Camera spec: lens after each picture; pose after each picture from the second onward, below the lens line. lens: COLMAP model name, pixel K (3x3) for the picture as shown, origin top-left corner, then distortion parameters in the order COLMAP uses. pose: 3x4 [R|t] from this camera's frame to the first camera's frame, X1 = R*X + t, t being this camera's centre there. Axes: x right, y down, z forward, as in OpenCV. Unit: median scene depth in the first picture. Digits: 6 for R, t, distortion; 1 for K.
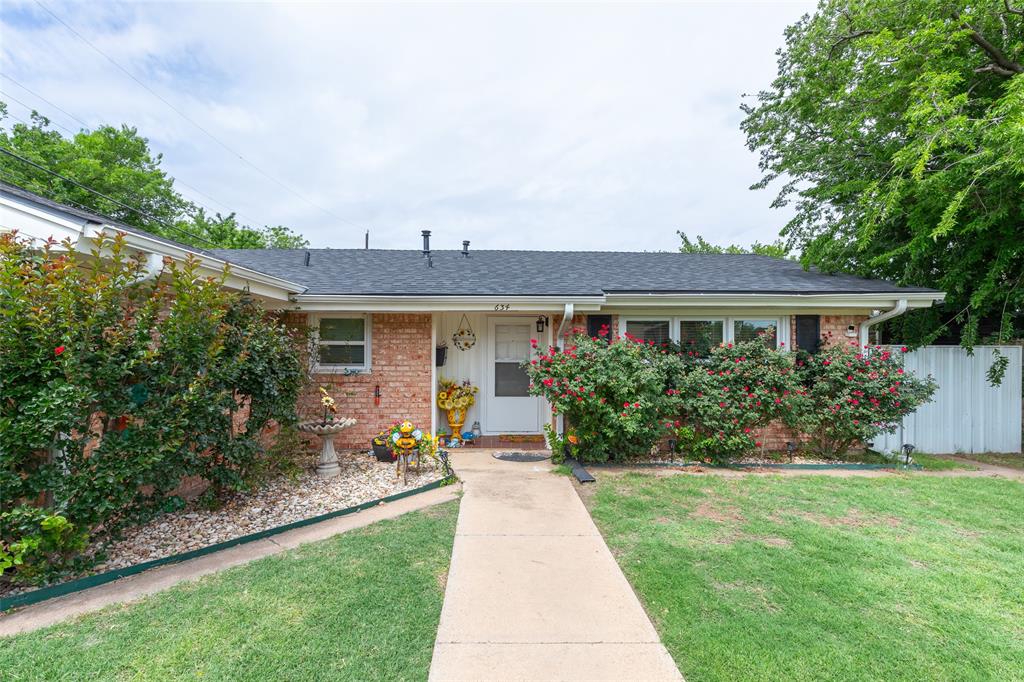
lens RADIAL K [[461.1, 0, 505.5], [0, 461.1, 349.6], [0, 0, 1]] dist [0.007128, -0.001016]
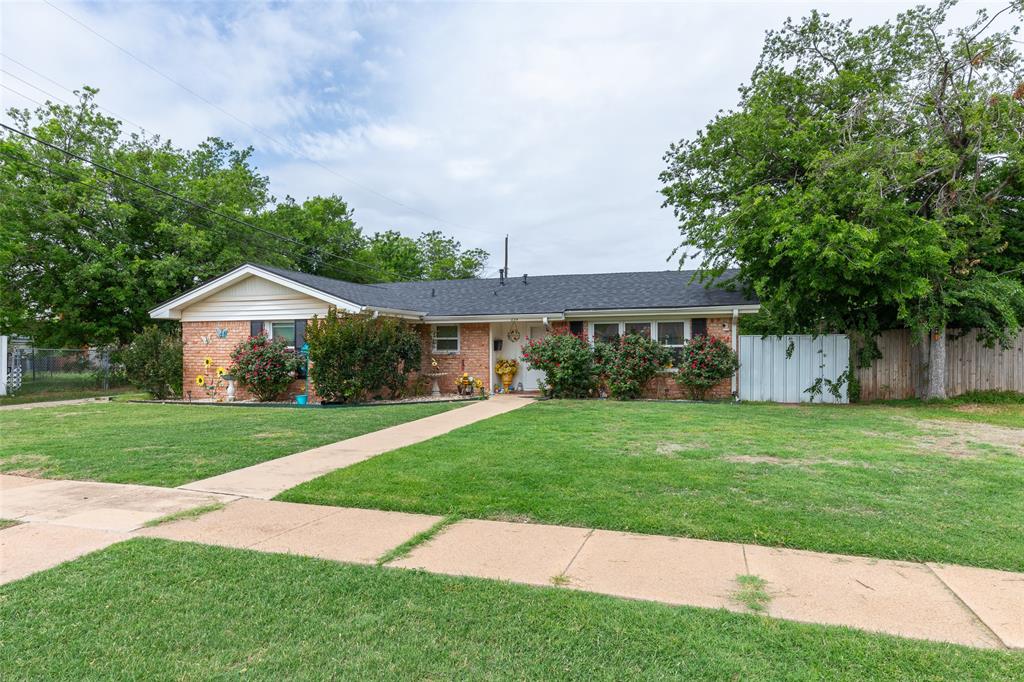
lens RADIAL K [[550.0, 0, 515.4], [0, 550.0, 349.6], [0, 0, 1]] dist [0.012077, 0.000234]
pose [[0.948250, -0.007333, -0.317441, 0.687197], [0.008218, 0.999965, 0.001448, 0.032235], [0.317419, -0.003982, 0.948277, -1.163237]]
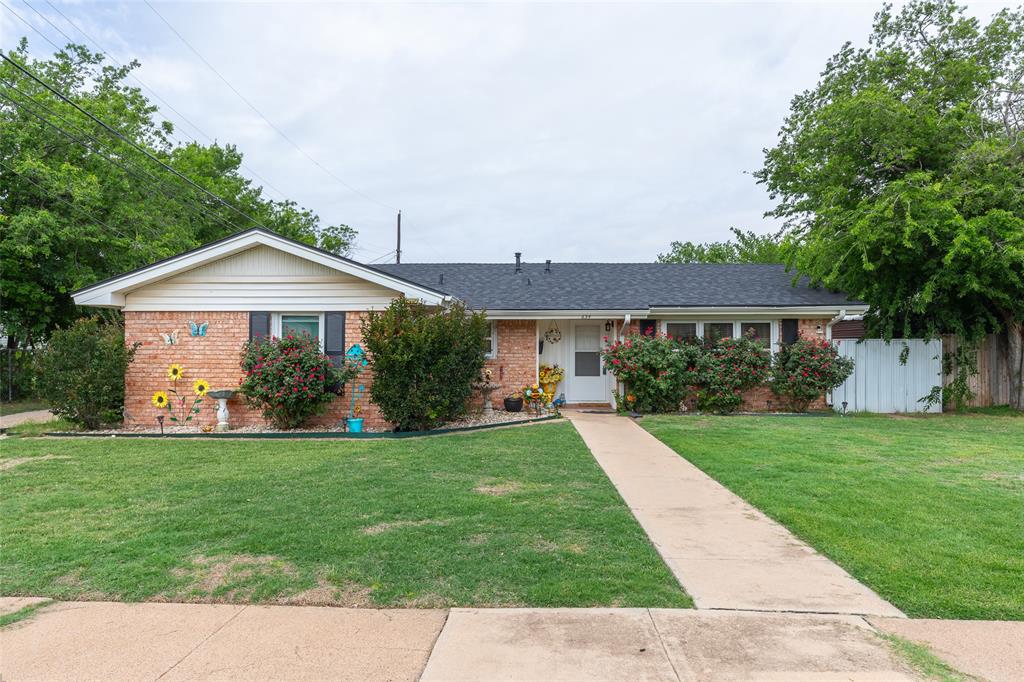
lens RADIAL K [[625.4, 0, 512.6], [0, 625.4, 349.2], [0, 0, 1]] dist [0.014839, -0.001706]
pose [[0.998871, -0.002556, -0.047446, -0.146212], [0.002866, 0.999975, 0.006457, 0.007315], [0.047428, -0.006585, 0.998853, -1.101874]]
